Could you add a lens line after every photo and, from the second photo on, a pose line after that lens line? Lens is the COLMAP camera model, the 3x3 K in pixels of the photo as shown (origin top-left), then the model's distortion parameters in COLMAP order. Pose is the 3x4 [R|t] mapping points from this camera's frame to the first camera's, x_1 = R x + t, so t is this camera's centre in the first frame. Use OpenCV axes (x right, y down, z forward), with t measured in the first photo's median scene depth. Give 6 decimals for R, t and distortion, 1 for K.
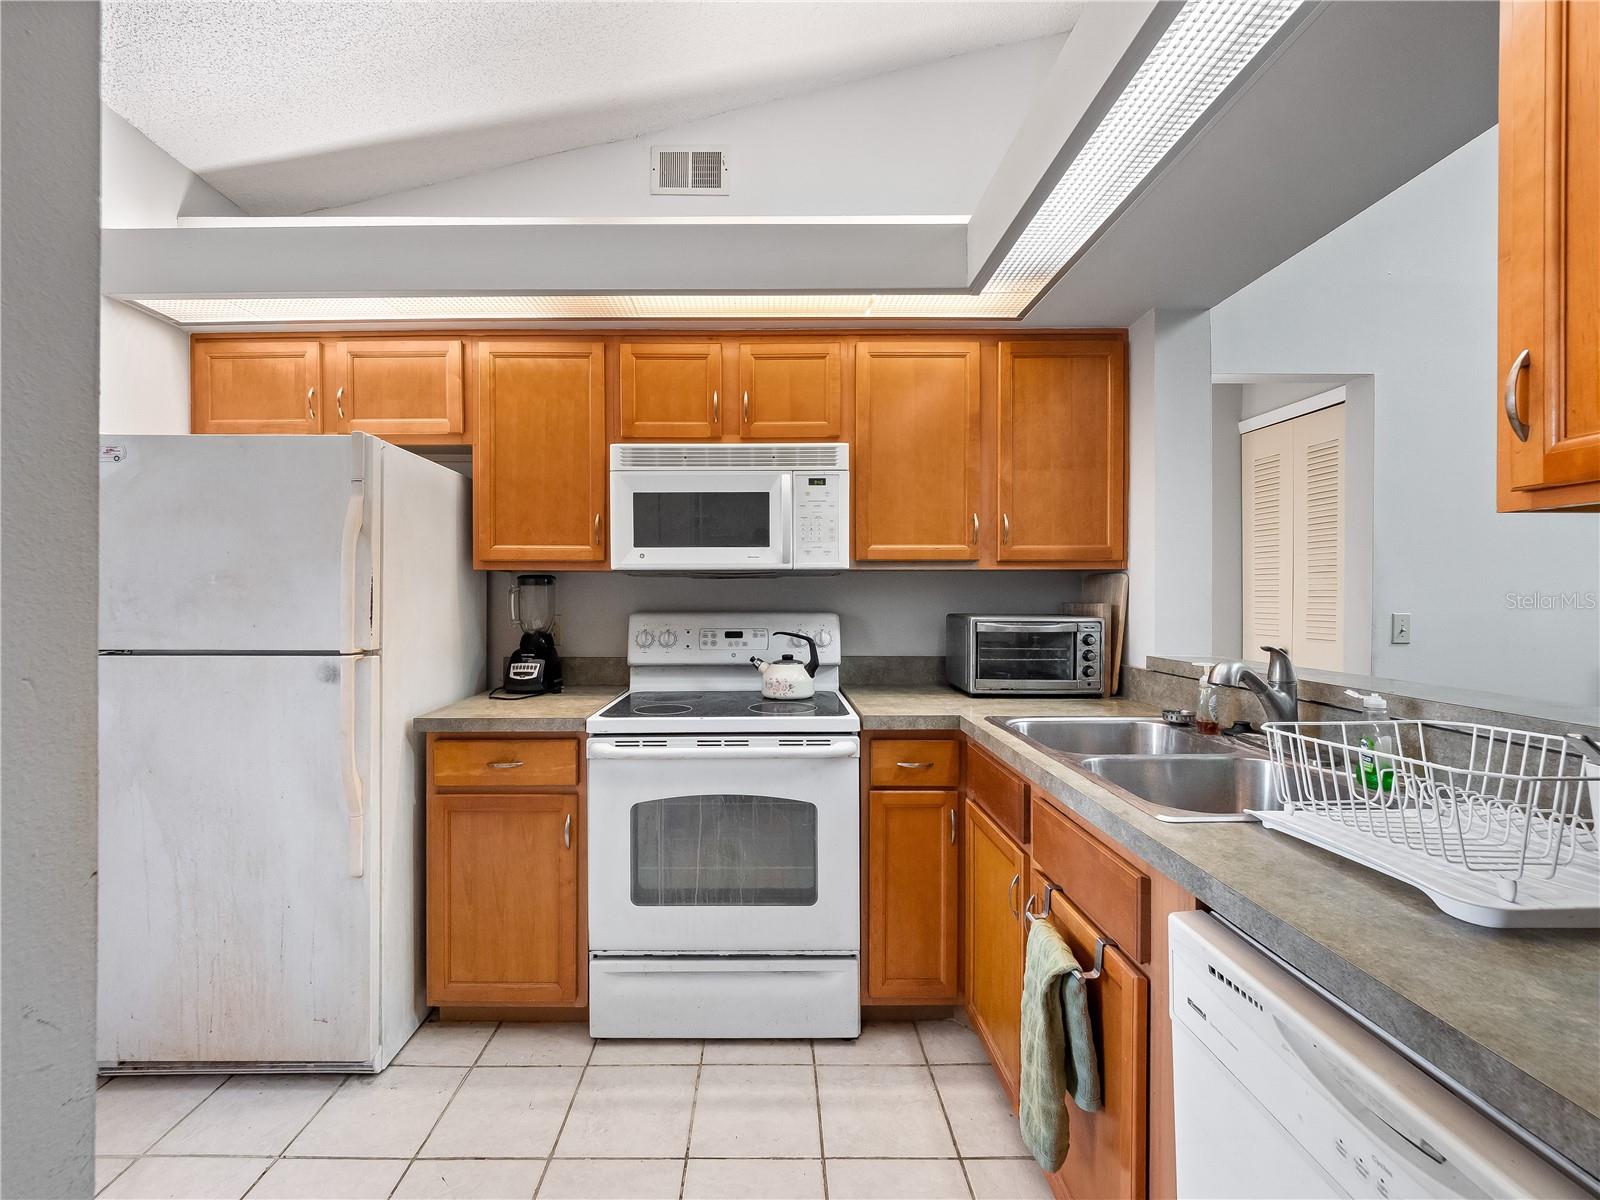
lens RADIAL K [[682.5, 0, 796.2], [0, 682.5, 592.5], [0, 0, 1]] dist [0.021562, -0.028294]
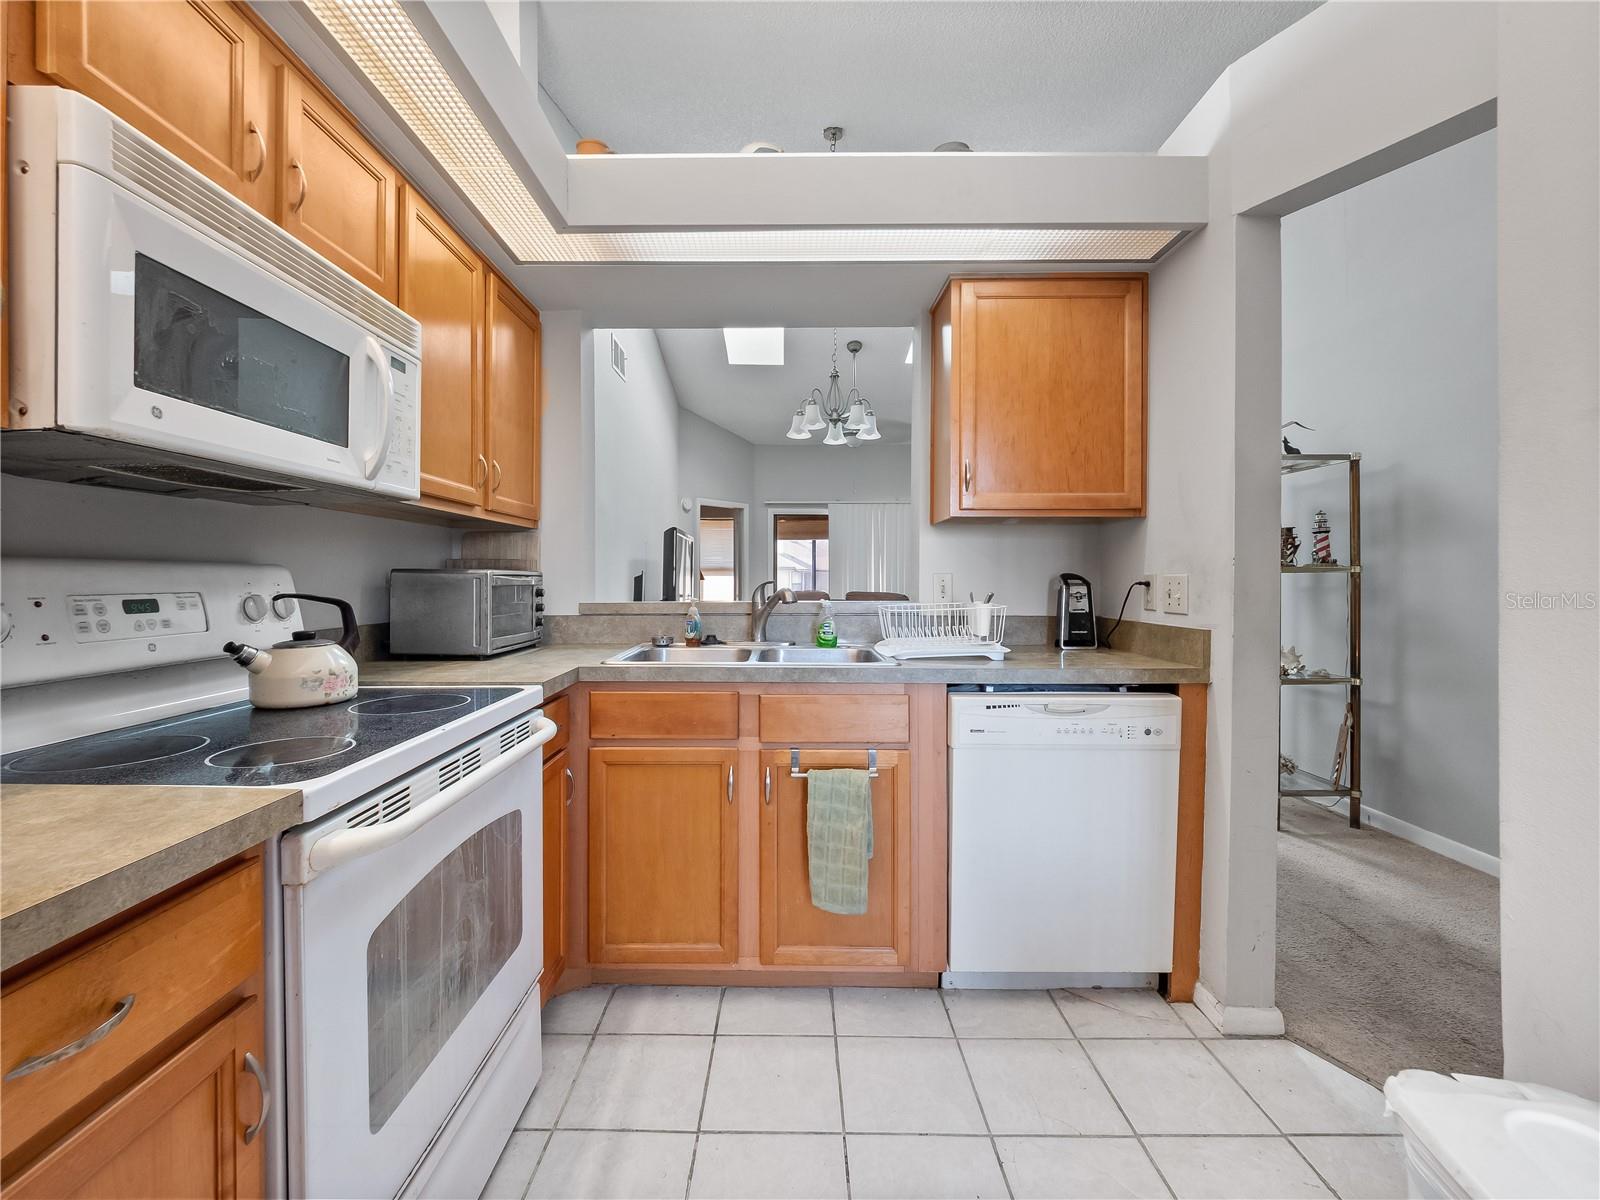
lens RADIAL K [[649.5, 0, 793.5], [0, 649.5, 579.6], [0, 0, 1]] dist [-0.000936, -0.000109]
pose [[0.042668, -0.005434, 0.999075, -0.592514], [0.000663, 0.999985, 0.005410, 0.046192], [-0.999089, 0.000431, 0.042671, 0.585958]]
